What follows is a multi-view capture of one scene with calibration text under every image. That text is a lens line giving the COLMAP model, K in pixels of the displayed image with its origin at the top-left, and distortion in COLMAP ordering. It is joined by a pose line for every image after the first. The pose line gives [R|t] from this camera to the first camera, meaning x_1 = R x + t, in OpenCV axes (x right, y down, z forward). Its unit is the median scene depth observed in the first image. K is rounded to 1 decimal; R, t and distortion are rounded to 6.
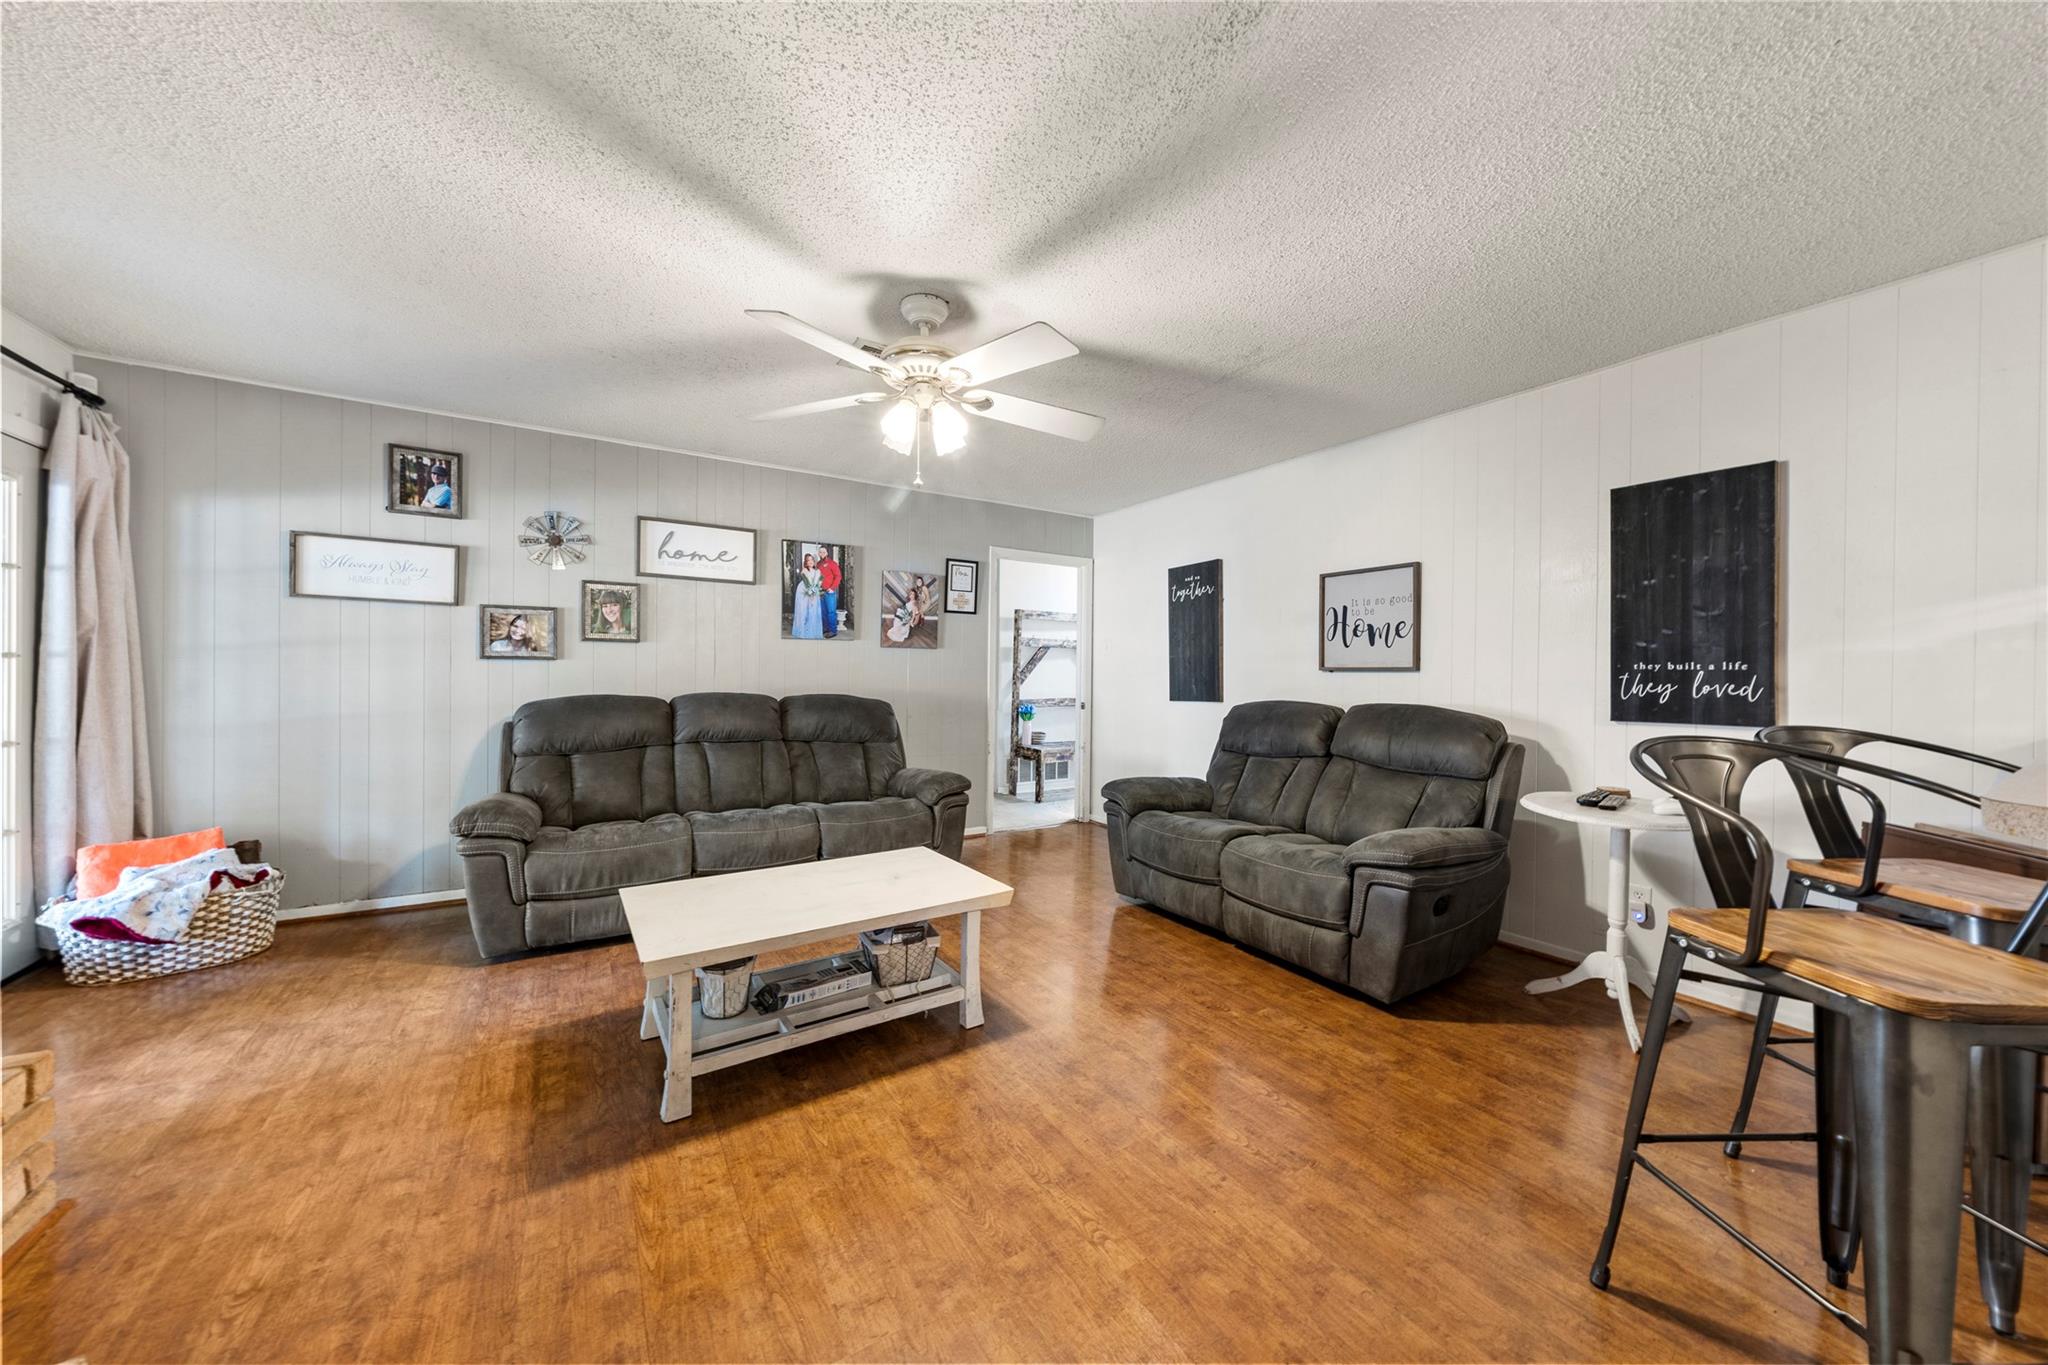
lens RADIAL K [[706.0, 0, 1024.8], [0, 706.0, 670.2], [0, 0, 1]] dist [0.000194, -0.000060]
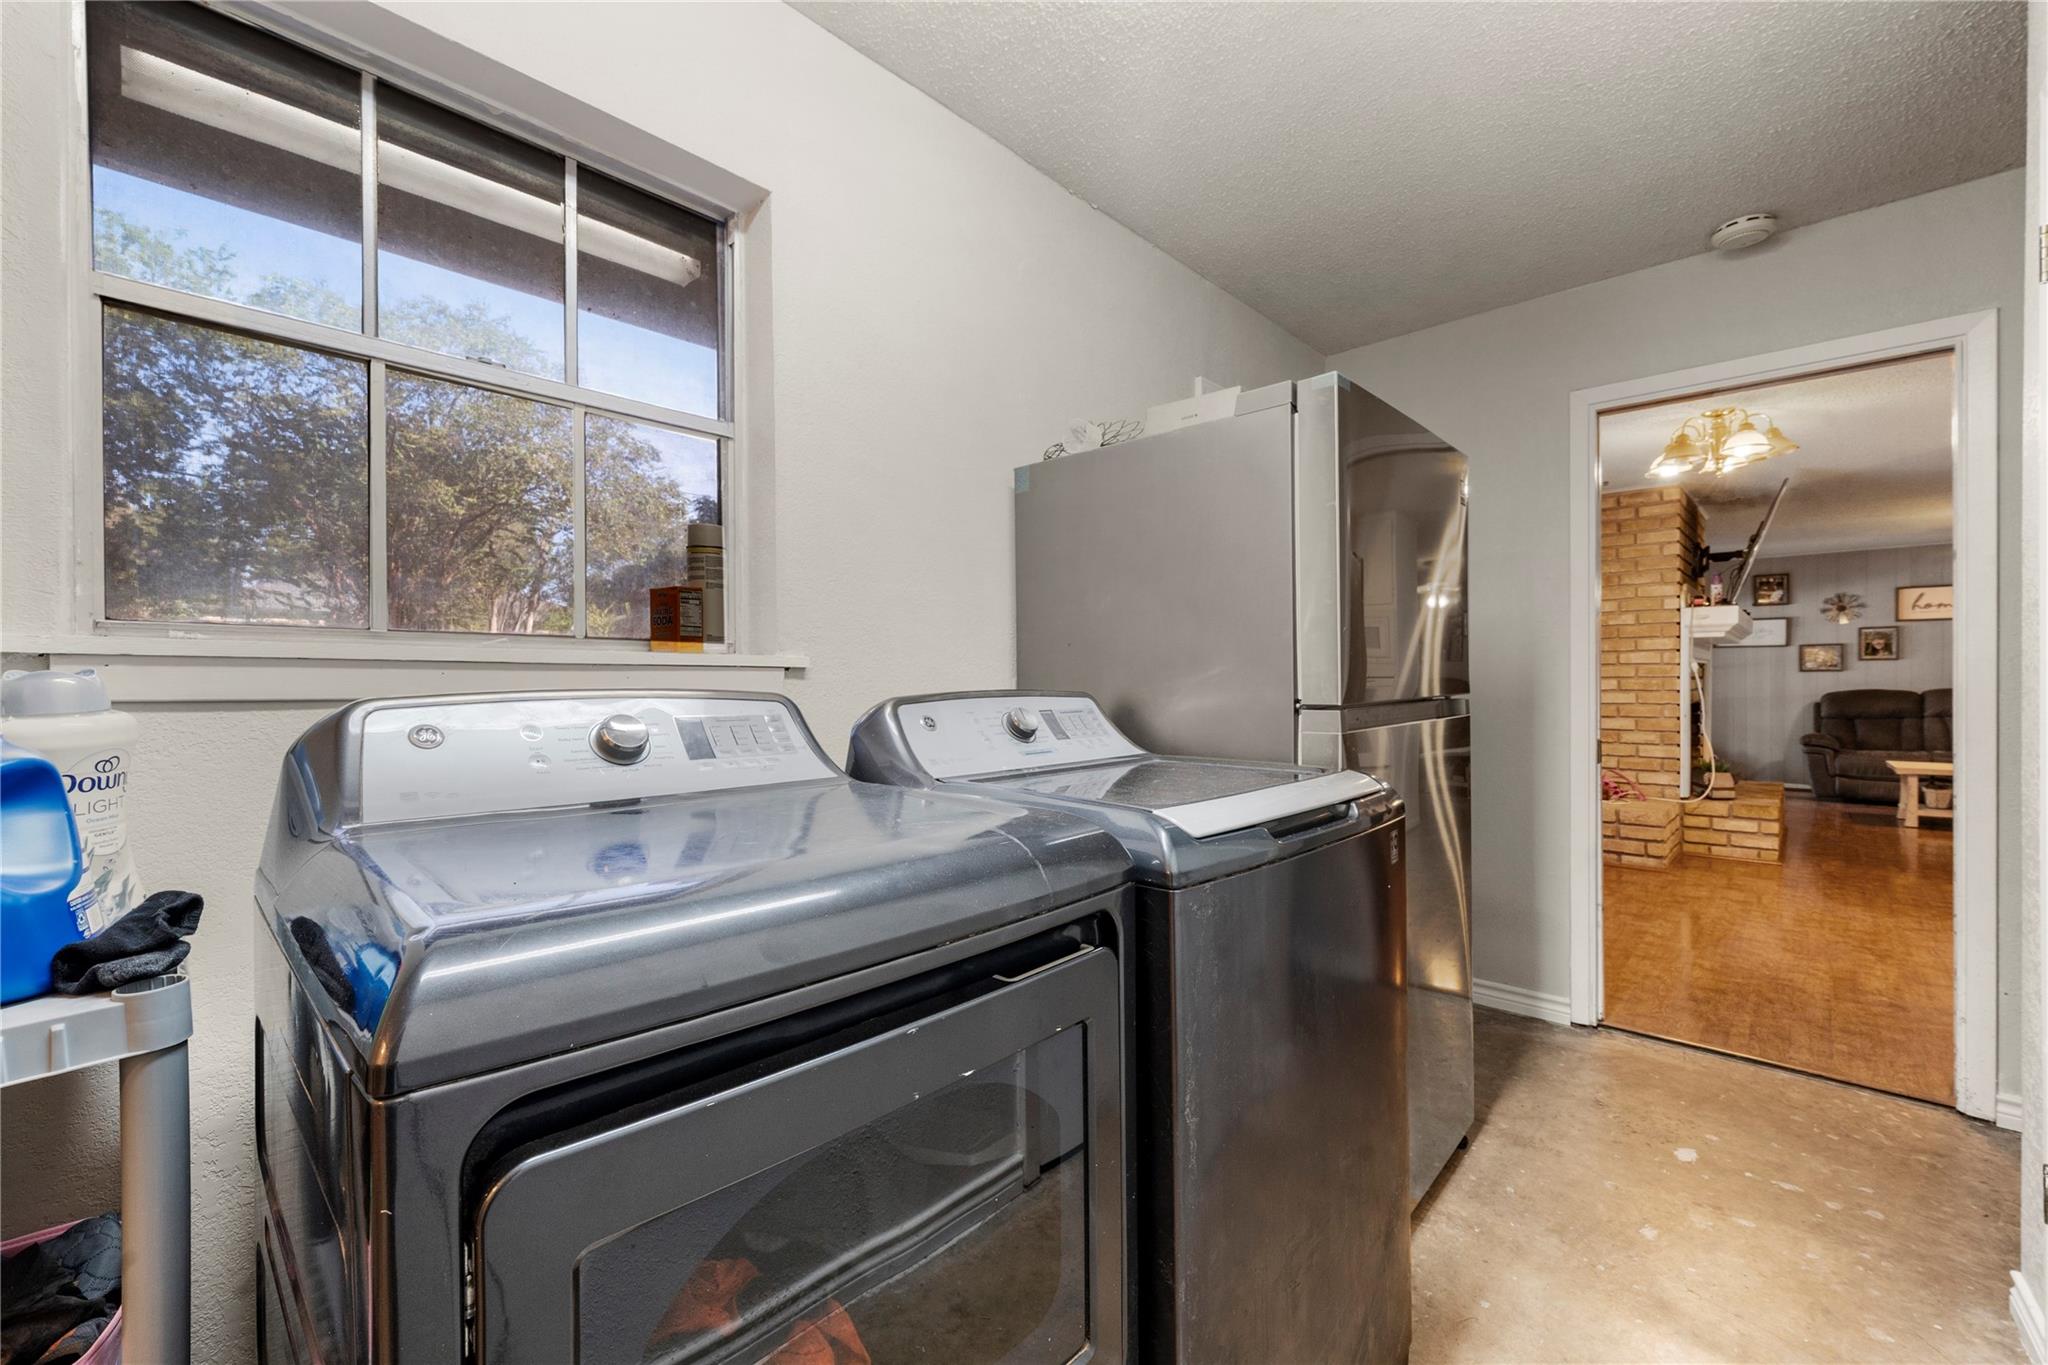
lens RADIAL K [[836.6, 0, 1024.0], [0, 836.6, 682.5], [0, 0, 1]] dist [0.000393, 0.000069]
pose [[0.243720, -0.006780, -0.969822, 1.018973], [0.010917, 0.999931, -0.004247, 0.001521], [0.969784, -0.009553, 0.243777, -1.748456]]
